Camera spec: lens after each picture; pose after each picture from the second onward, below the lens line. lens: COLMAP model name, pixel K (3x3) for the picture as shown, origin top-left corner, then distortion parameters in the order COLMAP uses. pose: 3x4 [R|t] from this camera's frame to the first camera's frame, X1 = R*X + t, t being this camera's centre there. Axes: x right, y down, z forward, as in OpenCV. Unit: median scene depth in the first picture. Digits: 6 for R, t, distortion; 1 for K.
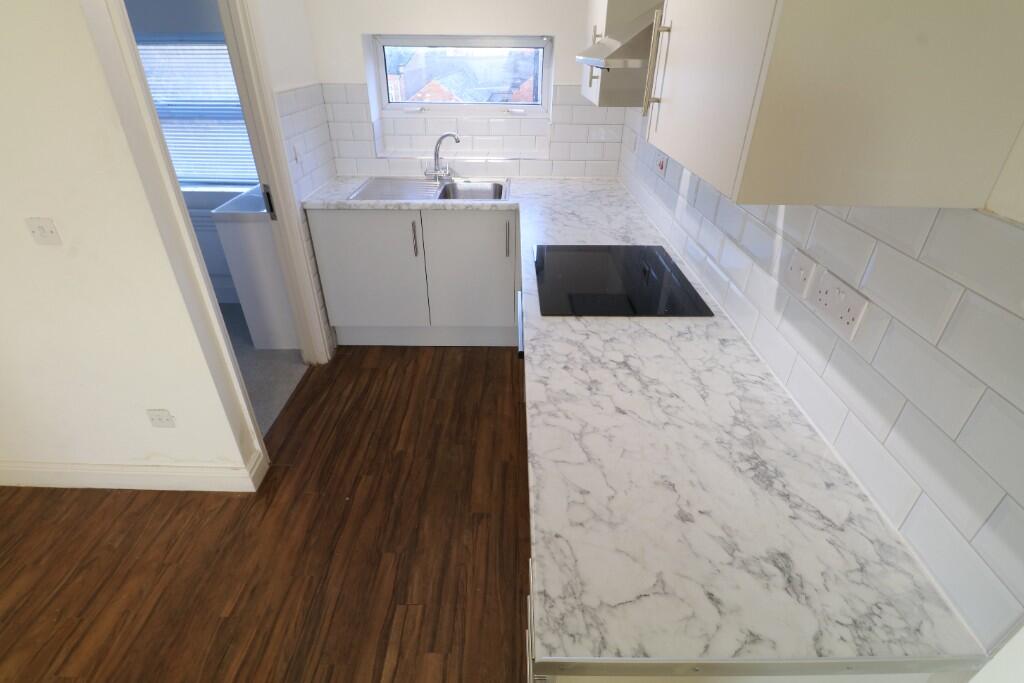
lens RADIAL K [[486.5, 0, 512.0], [0, 486.5, 341.5], [0, 0, 1]] dist [-0.010323, -0.000427]
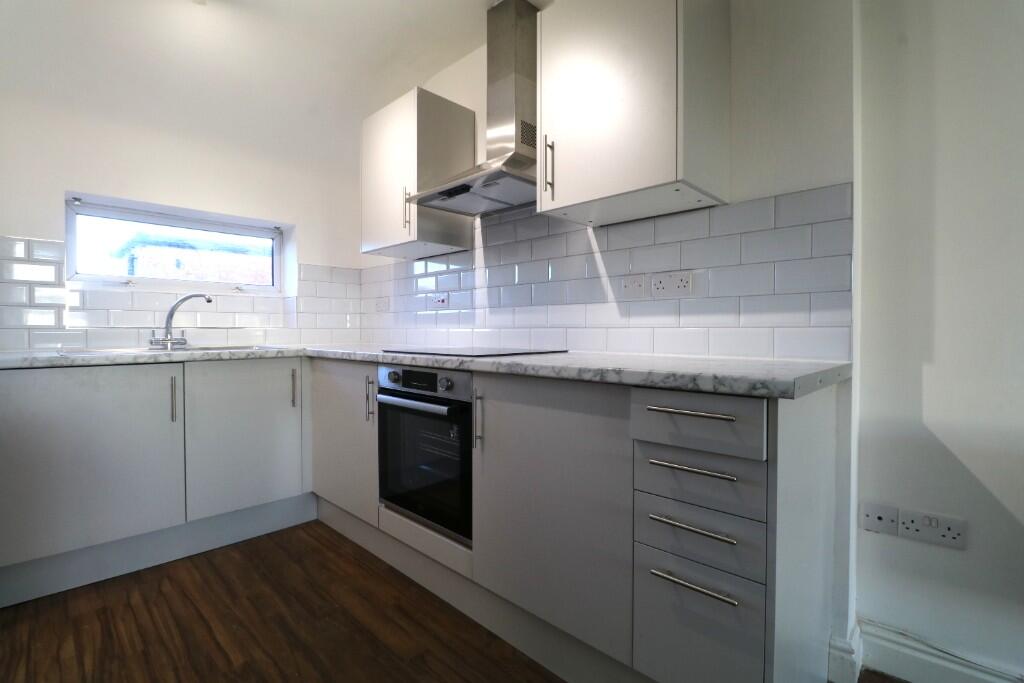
lens RADIAL K [[476.6, 0, 512.0], [0, 476.6, 341.5], [0, 0, 1]] dist [-0.003617, -0.009669]
pose [[0.695835, -0.025849, 0.717736, -0.554861], [0.378965, 0.862121, -0.336352, 0.265154], [-0.610081, 0.506043, 0.609690, 0.216920]]
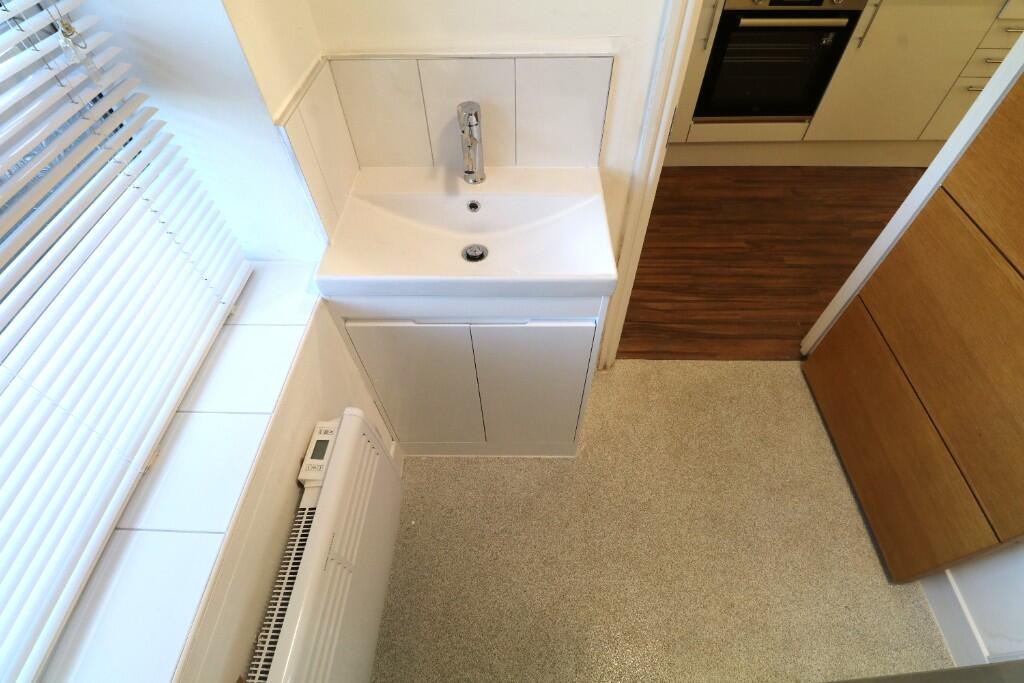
lens RADIAL K [[476.6, 0, 512.0], [0, 476.6, 341.5], [0, 0, 1]] dist [-0.003617, -0.009669]
pose [[0.007284, -0.793598, 0.608399, -1.315922], [0.541122, 0.514765, 0.664984, -0.785182], [-0.840913, 0.324375, 0.433183, 1.367512]]
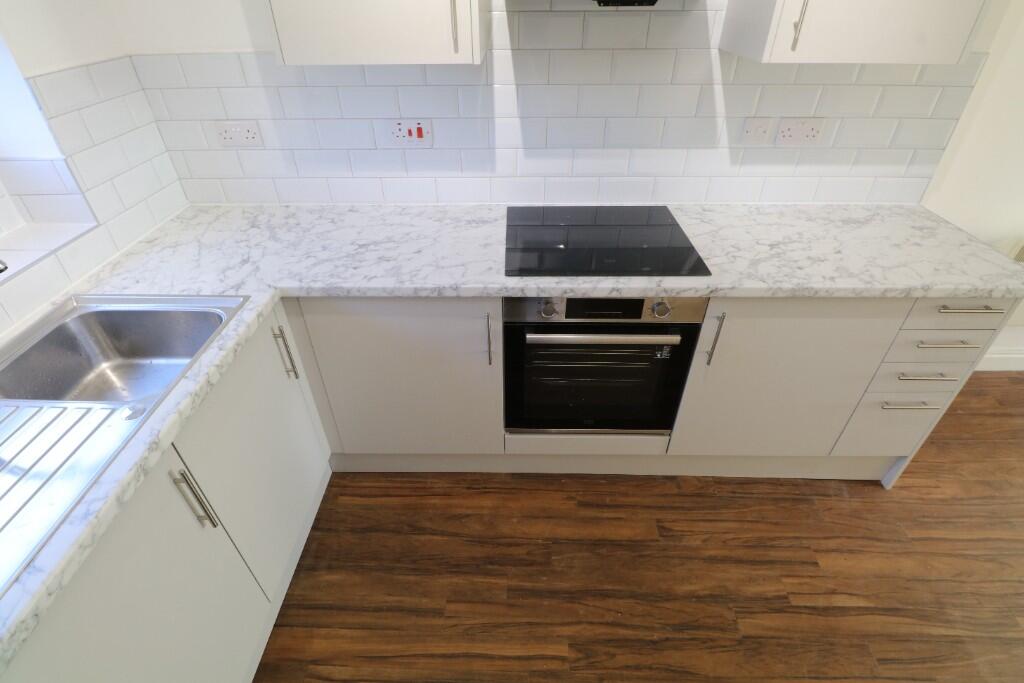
lens RADIAL K [[486.5, 0, 512.0], [0, 486.5, 341.5], [0, 0, 1]] dist [-0.010323, -0.000427]
pose [[0.014313, -0.604033, 0.796831, -0.650757], [0.527040, 0.681779, 0.507352, -0.545015], [-0.849720, 0.412700, 0.328108, 0.894326]]
